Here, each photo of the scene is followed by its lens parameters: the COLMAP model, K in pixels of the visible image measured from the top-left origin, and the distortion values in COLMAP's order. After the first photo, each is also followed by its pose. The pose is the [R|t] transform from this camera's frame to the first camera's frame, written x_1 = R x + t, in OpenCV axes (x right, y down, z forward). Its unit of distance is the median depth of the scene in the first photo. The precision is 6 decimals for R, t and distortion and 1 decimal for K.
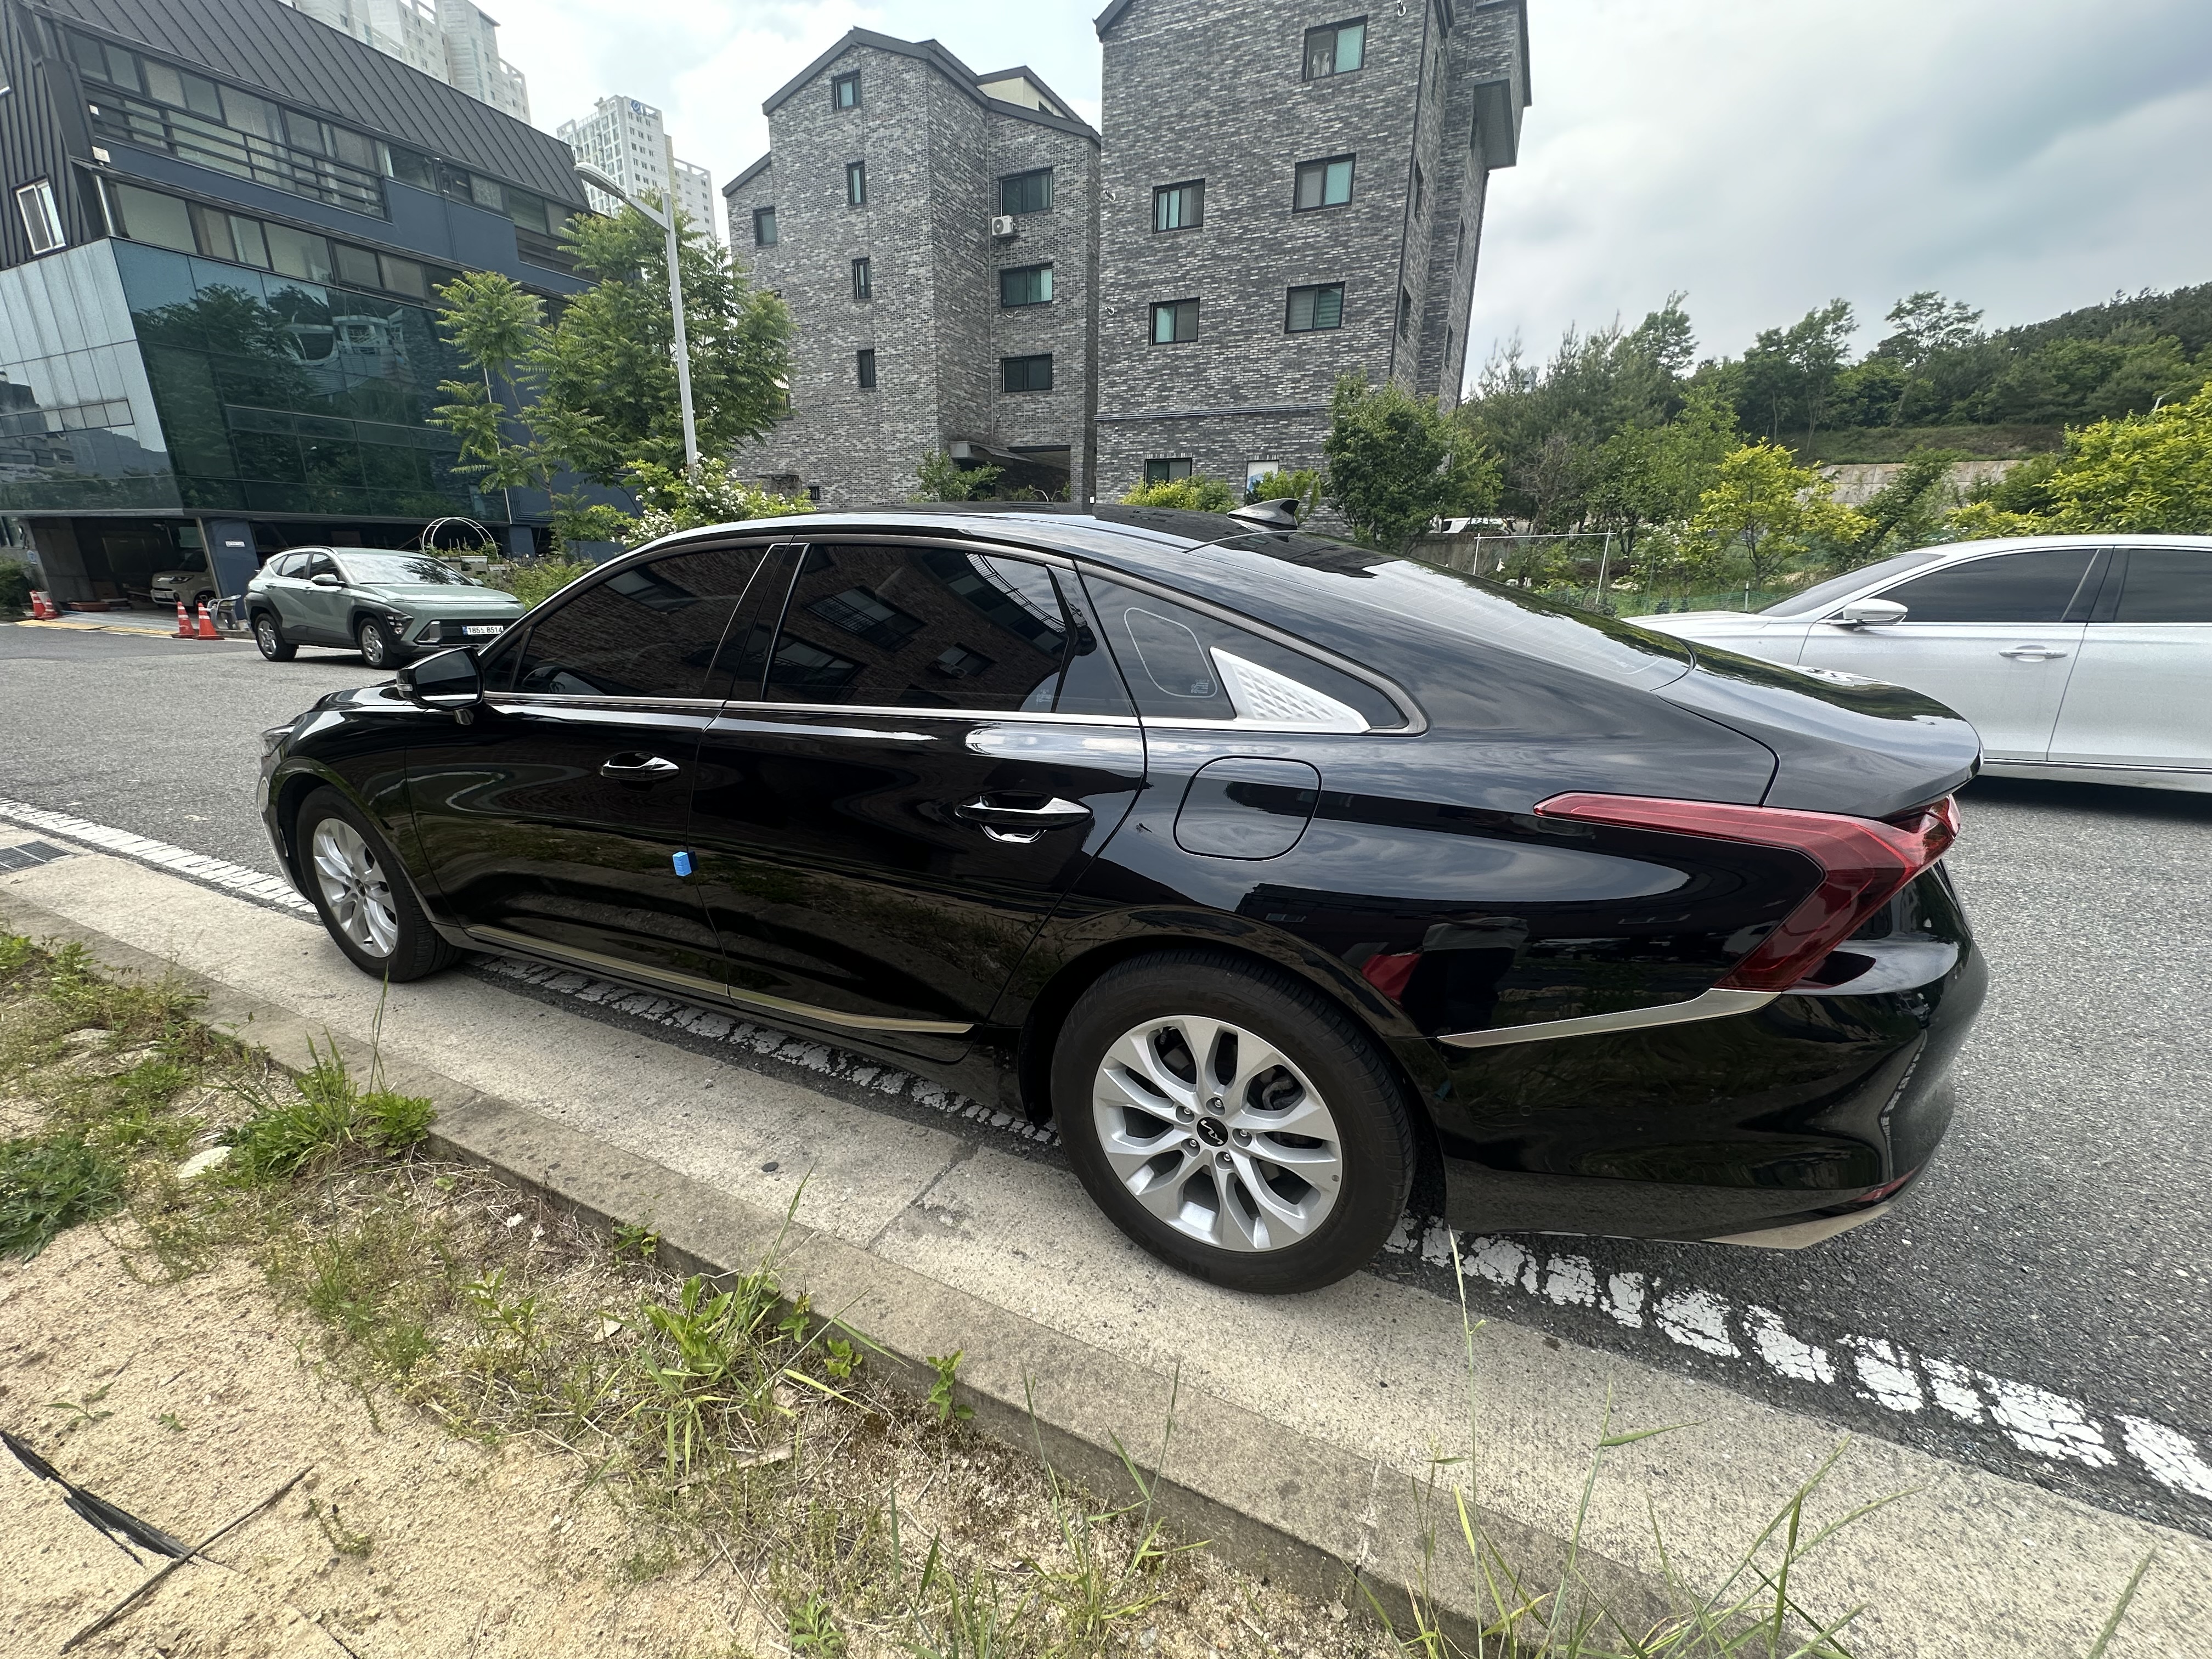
lens RADIAL K [[886.7, 0, 1102.2], [0, 886.7, 827.7], [0, 0, 1]] dist [-0.000064, 0.000043]
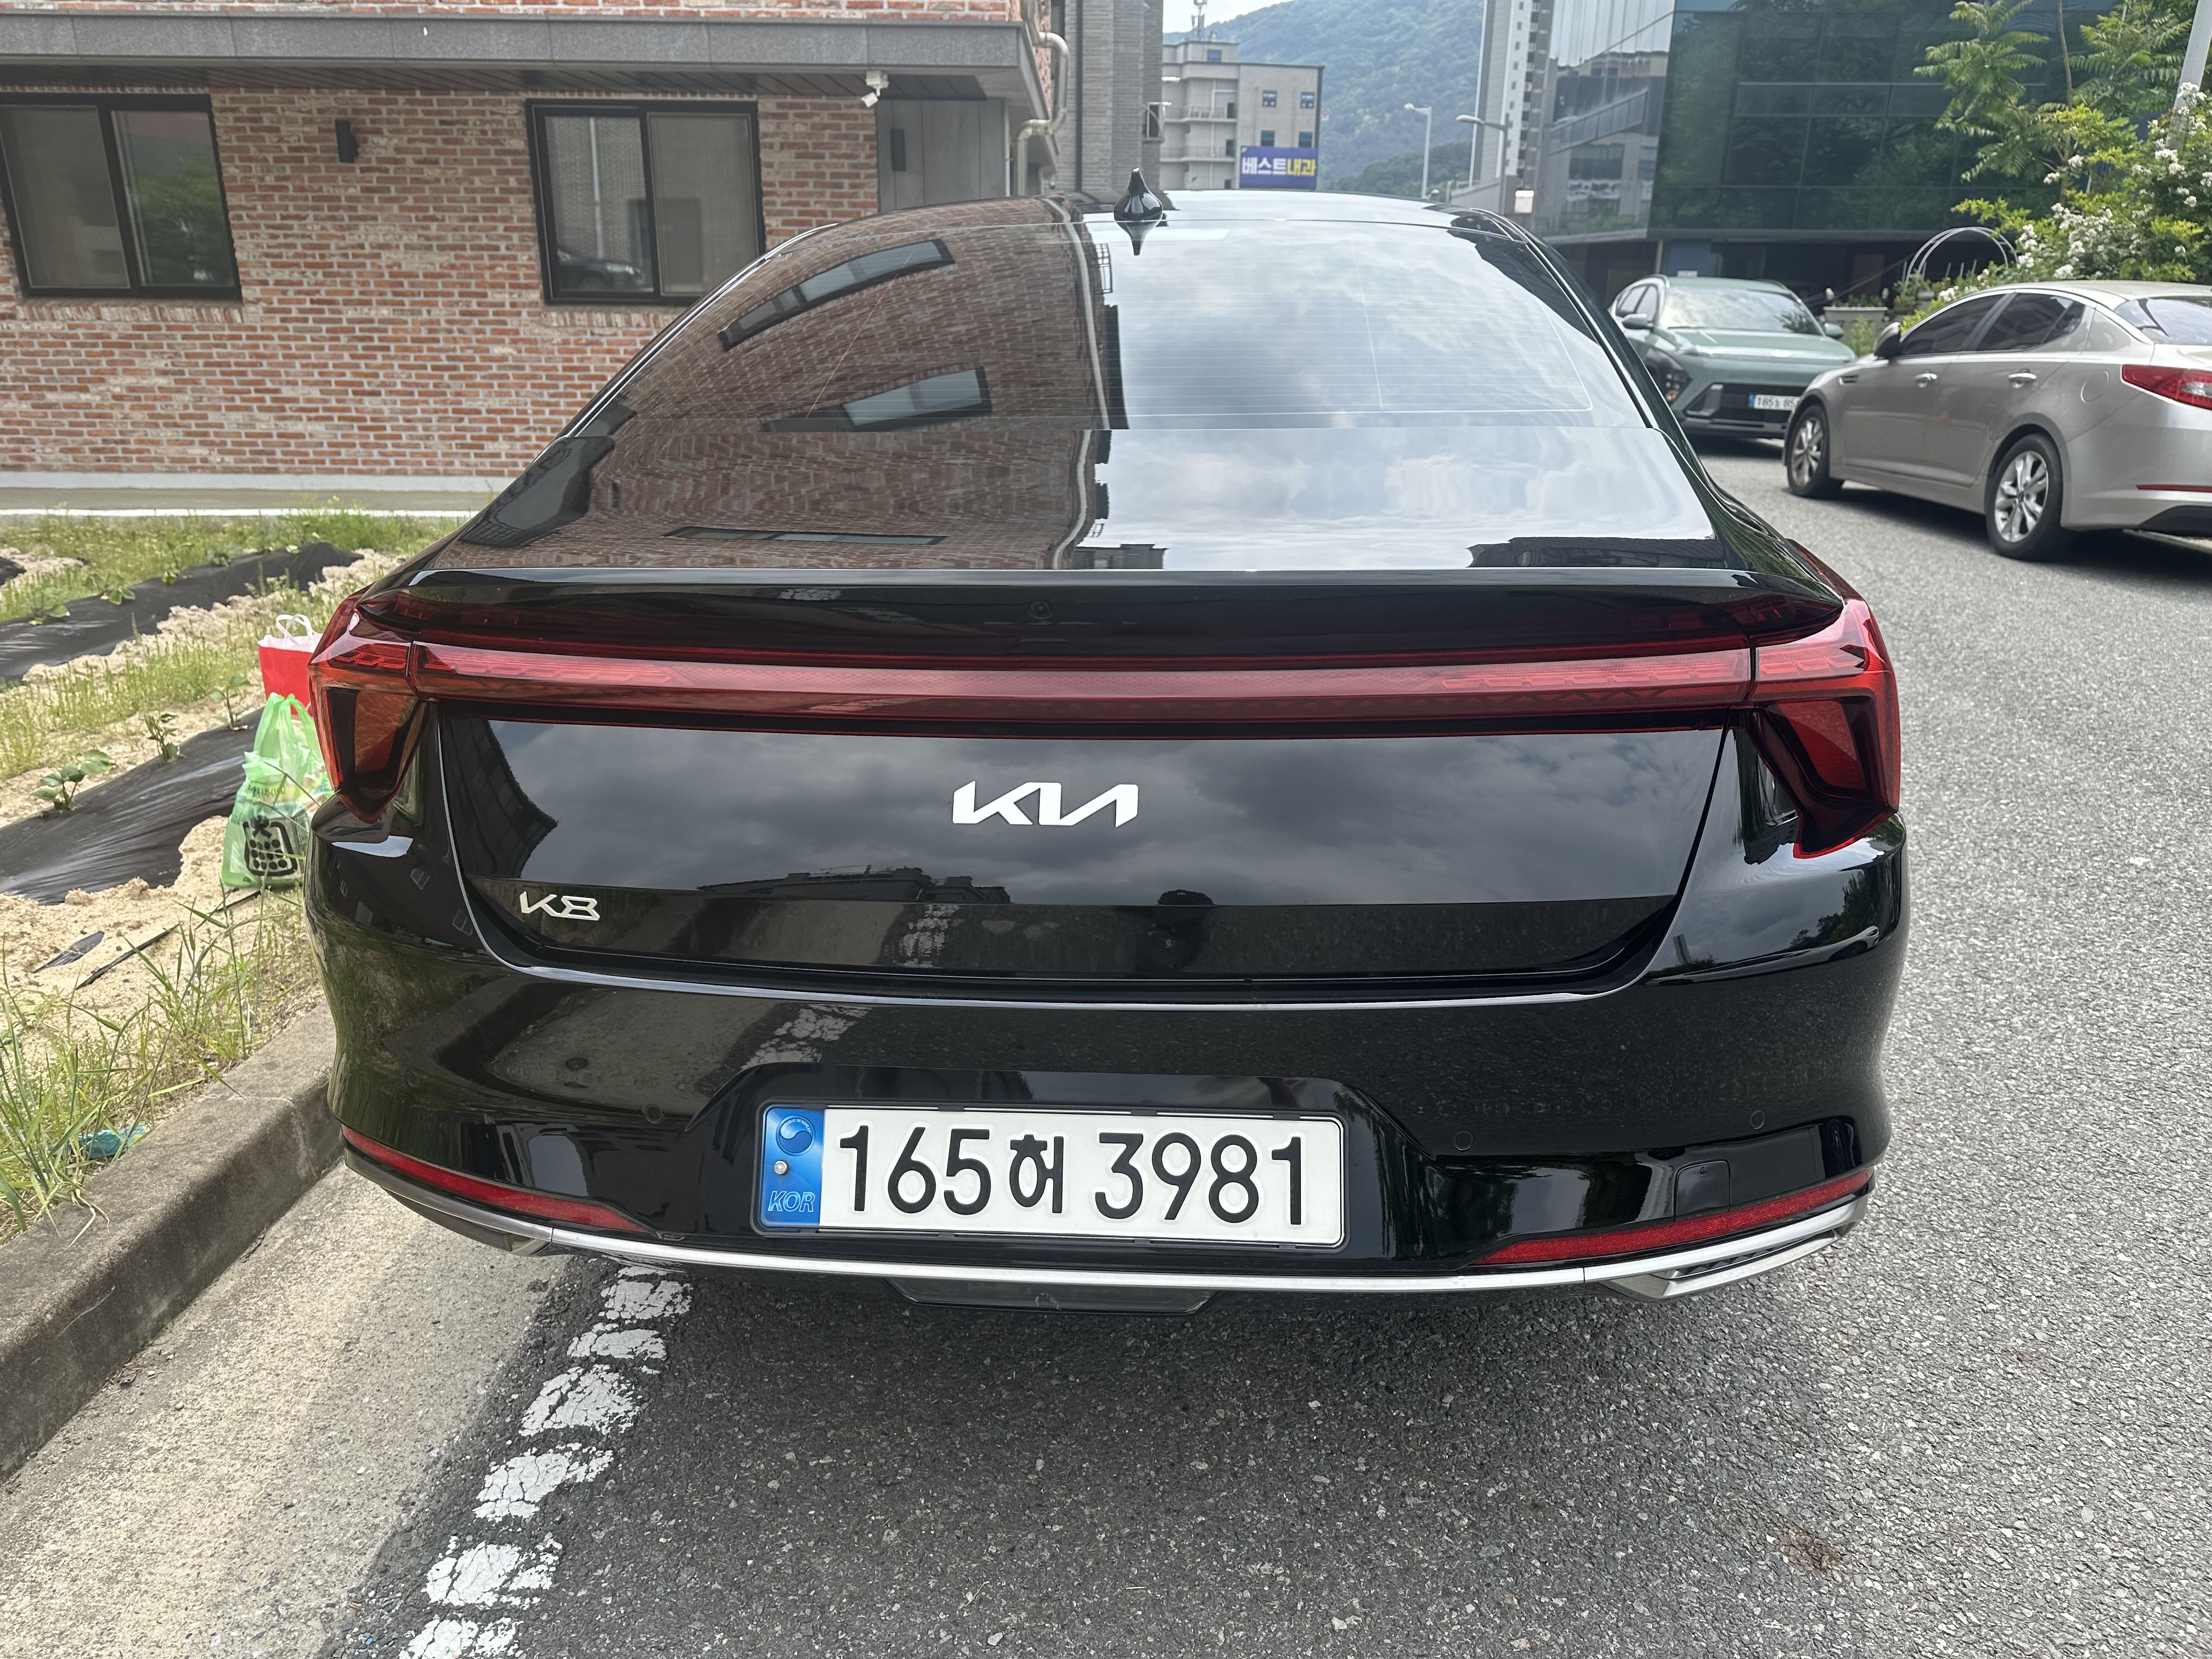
lens RADIAL K [[1602.5, 0, 1104.8], [0, 1602.5, 834.0], [0, 0, 1]] dist [0.000462, -0.006800]
pose [[0.347884, 0.294750, -0.889999, 1.805306], [-0.270432, 0.940493, 0.205766, -0.207410], [0.897687, 0.169102, 0.406893, 0.812509]]
